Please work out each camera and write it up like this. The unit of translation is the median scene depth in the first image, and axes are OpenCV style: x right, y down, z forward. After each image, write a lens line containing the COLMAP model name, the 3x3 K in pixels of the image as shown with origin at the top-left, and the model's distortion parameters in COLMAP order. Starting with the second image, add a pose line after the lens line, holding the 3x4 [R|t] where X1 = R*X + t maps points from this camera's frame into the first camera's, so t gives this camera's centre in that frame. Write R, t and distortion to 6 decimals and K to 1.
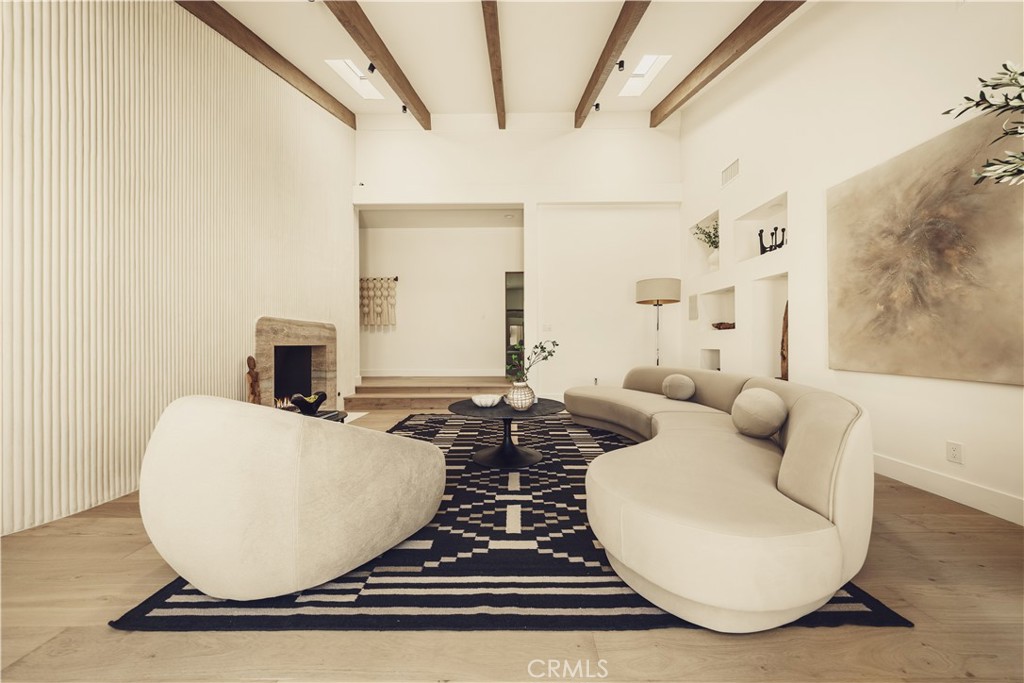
lens RADIAL K [[348.1, 0, 512.0], [0, 348.1, 341.5], [0, 0, 1]] dist [-0.000734, -0.000005]
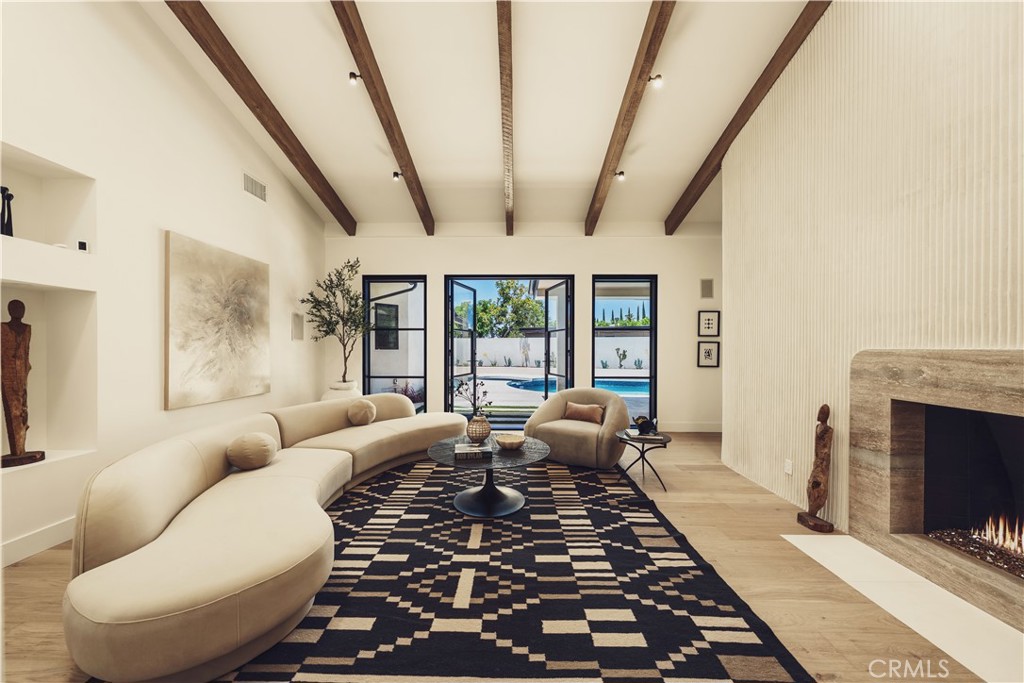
lens RADIAL K [[357.1, 0, 512.0], [0, 357.1, 341.5], [0, 0, 1]] dist [0.000083, -0.000010]
pose [[-0.999968, 0.004211, 0.006735, -0.098219], [0.004044, 0.999686, -0.024712, -0.102483], [-0.006837, -0.024684, -0.999672, 2.332206]]
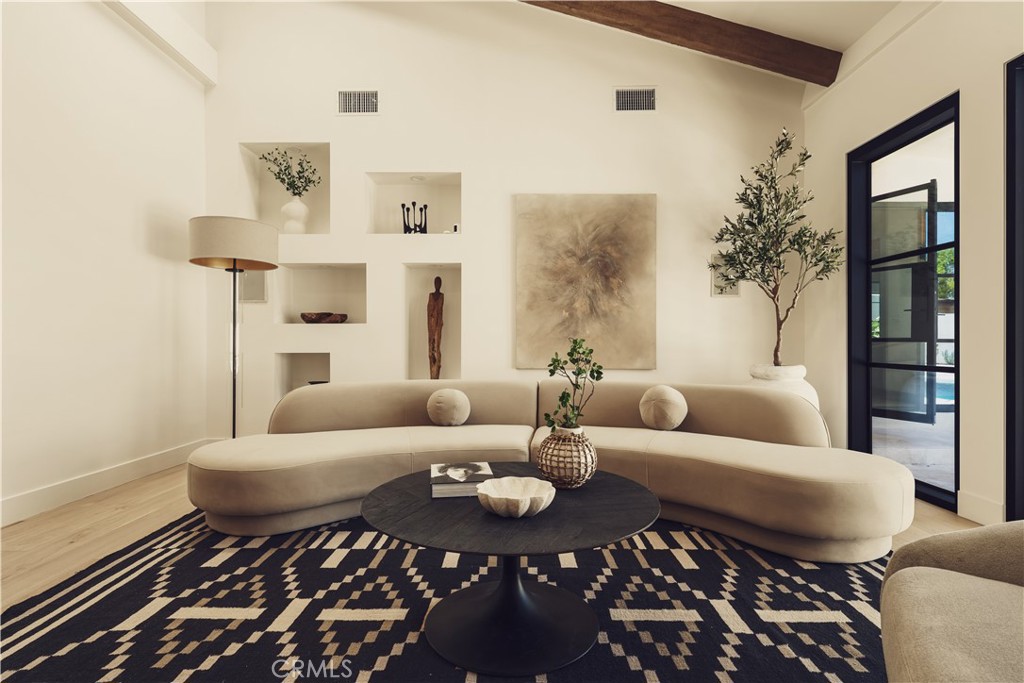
lens RADIAL K [[520.2, 0, 512.0], [0, 520.2, 341.5], [0, 0, 1]] dist [-0.001459, -0.000394]
pose [[0.004368, 0.003515, 0.999984, -0.725456], [-0.007341, 0.999967, -0.003483, 0.005123], [-0.999964, -0.007326, 0.004394, 1.161168]]
